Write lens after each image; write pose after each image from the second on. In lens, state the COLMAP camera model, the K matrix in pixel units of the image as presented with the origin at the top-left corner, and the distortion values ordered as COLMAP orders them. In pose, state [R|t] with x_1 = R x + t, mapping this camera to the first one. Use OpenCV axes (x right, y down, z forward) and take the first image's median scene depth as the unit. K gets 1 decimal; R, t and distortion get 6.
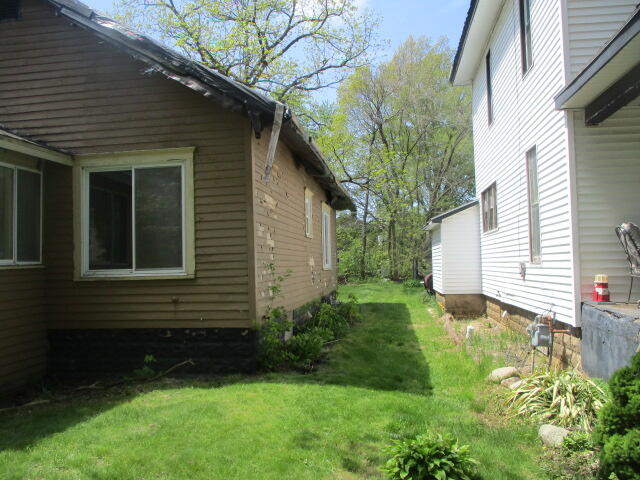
lens RADIAL K [[519.1, 0, 320.0], [0, 519.1, 240.0], [0, 0, 1]] dist [-0.003367, -0.003659]
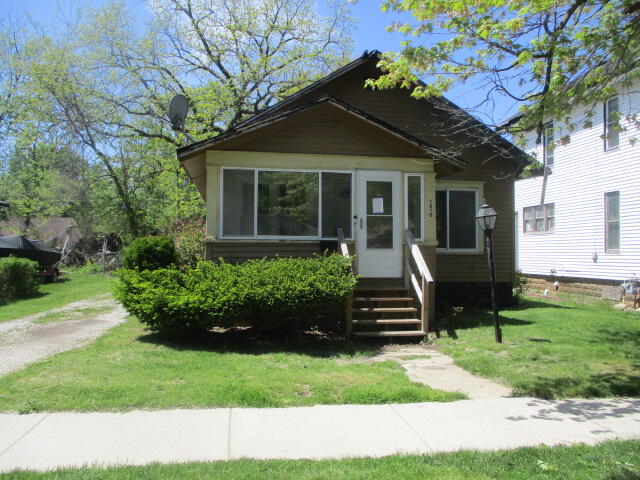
lens RADIAL K [[519.1, 0, 320.0], [0, 519.1, 240.0], [0, 0, 1]] dist [-0.003367, -0.003659]
pose [[0.958607, 0.039959, 0.281914, -1.087538], [-0.044626, 0.998952, 0.010149, 0.024884], [-0.281213, -0.022310, 0.959386, -0.480965]]
